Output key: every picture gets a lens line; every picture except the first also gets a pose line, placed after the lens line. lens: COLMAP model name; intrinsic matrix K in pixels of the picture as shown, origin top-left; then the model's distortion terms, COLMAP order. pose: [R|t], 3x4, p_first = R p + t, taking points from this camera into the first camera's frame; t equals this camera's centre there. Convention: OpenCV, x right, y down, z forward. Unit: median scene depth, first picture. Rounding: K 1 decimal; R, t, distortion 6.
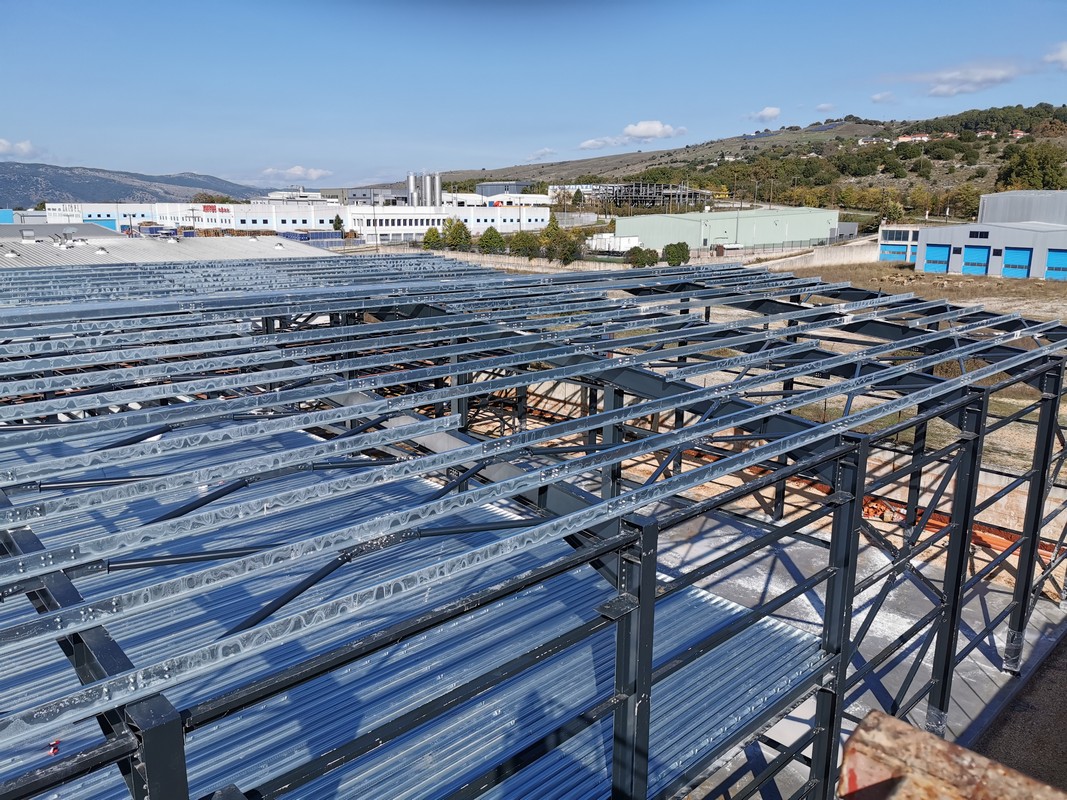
lens RADIAL K [[822.6, 0, 533.2], [0, 822.6, 393.8], [0, 0, 1]] dist [0.075501, -0.106395]
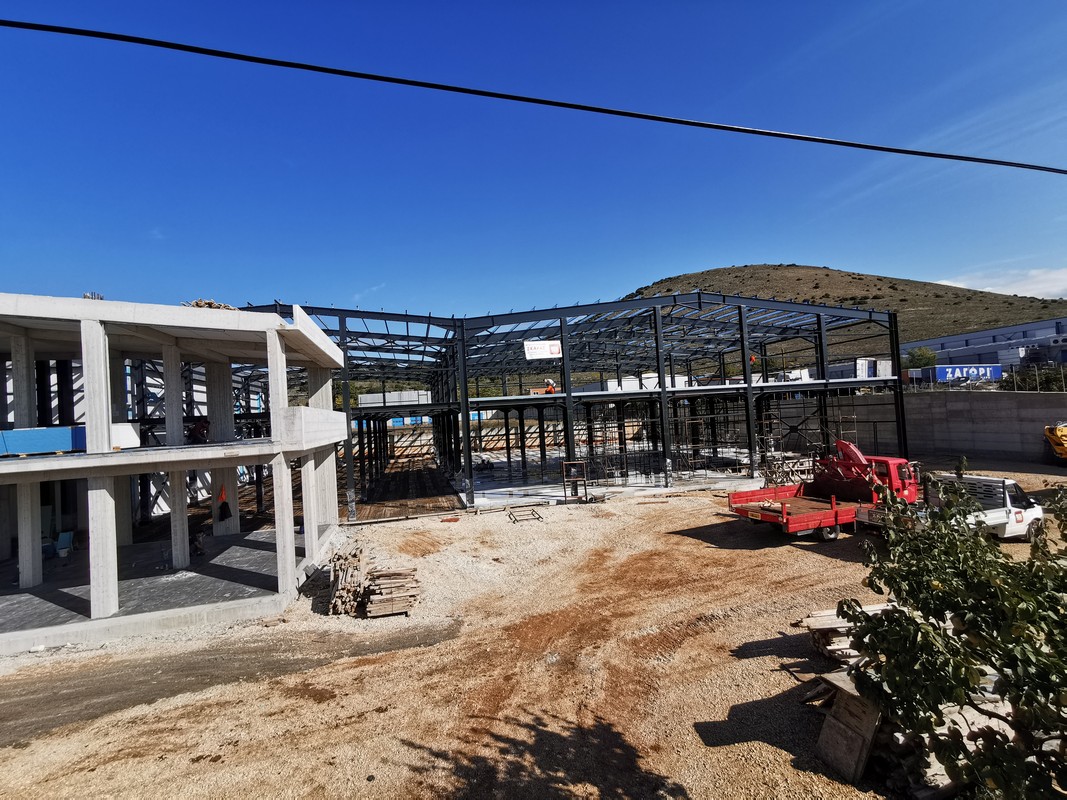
lens RADIAL K [[489.3, 0, 527.7], [0, 489.3, 404.8], [0, 0, 1]] dist [-0.008911, 0.013838]
pose [[0.495282, -0.015201, 0.868599, -0.217613], [0.253096, 0.958998, -0.127535, 0.032688], [-0.831046, 0.283005, 0.478822, 0.039098]]
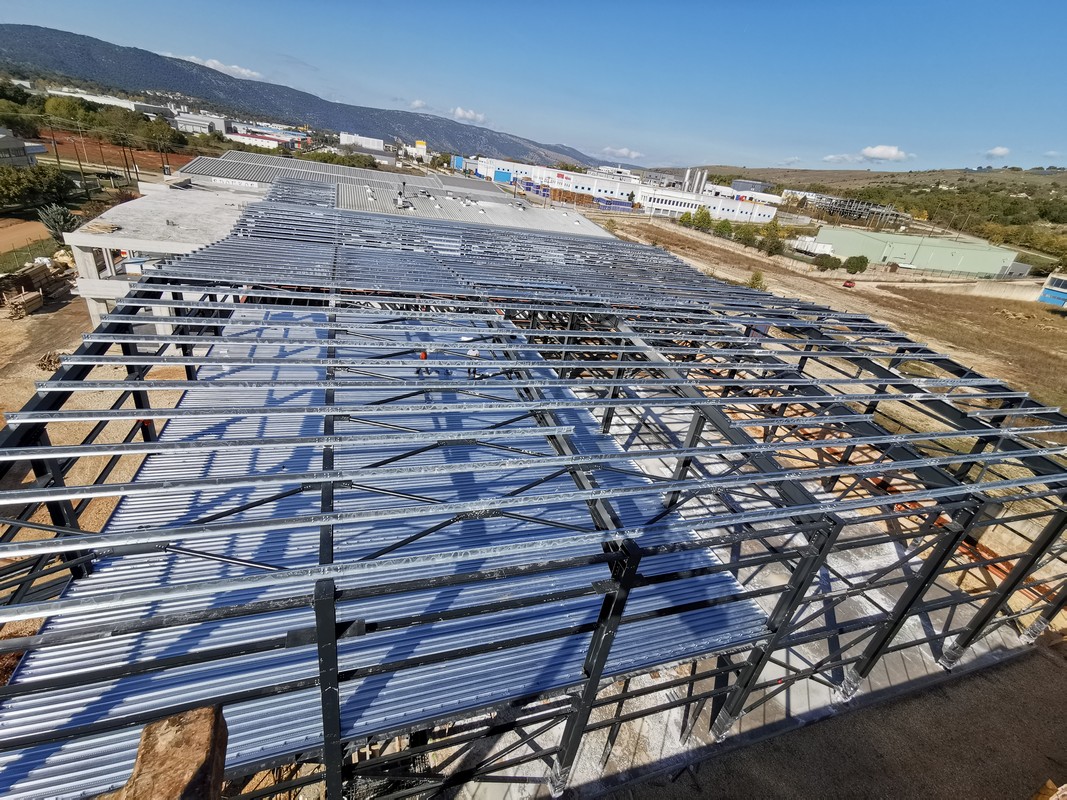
lens RADIAL K [[488.3, 0, 527.7], [0, 488.3, 402.5], [0, 0, 1]] dist [-0.006802, 0.010496]
pose [[0.896924, 0.302111, -0.322888, 0.008340], [-0.229208, 0.942097, 0.244778, -0.015434], [0.378142, -0.145538, 0.914236, 0.003940]]
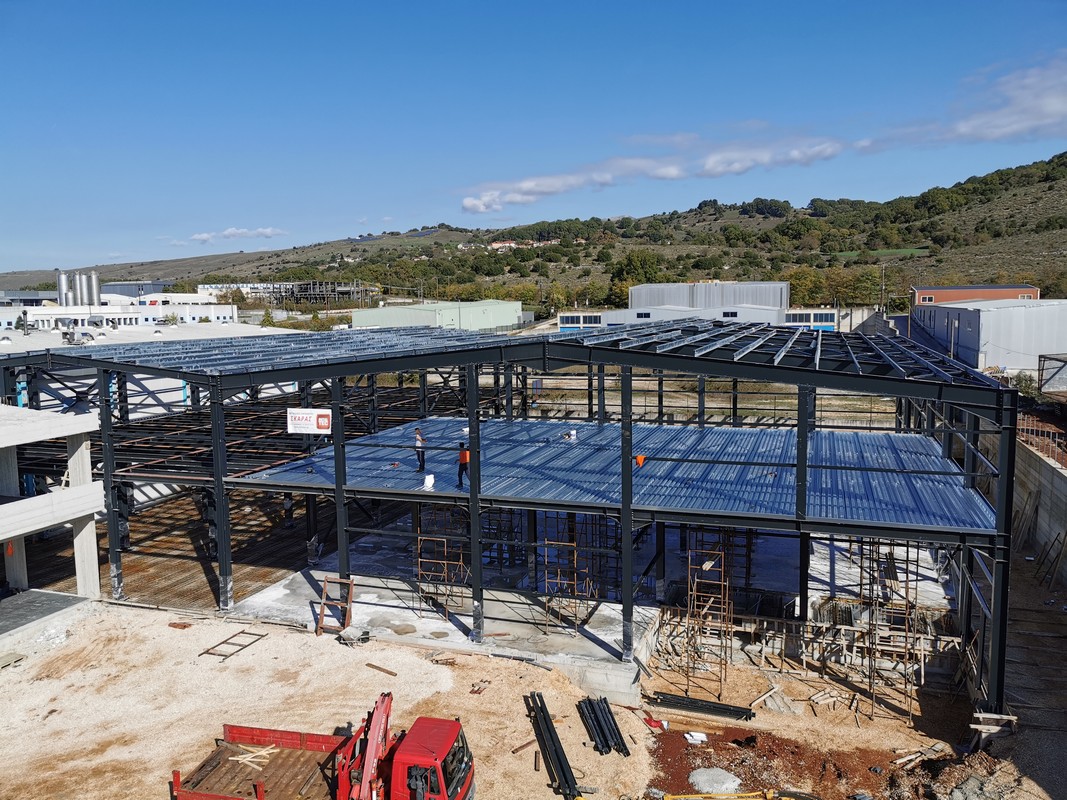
lens RADIAL K [[821.6, 0, 532.7], [0, 821.6, 392.7], [0, 0, 1]] dist [0.074587, -0.096335]
pose [[0.892770, -0.069624, 0.445100, -0.140296], [0.121156, 0.988693, -0.088358, 0.017991], [-0.433915, 0.132810, 0.891111, -0.059450]]
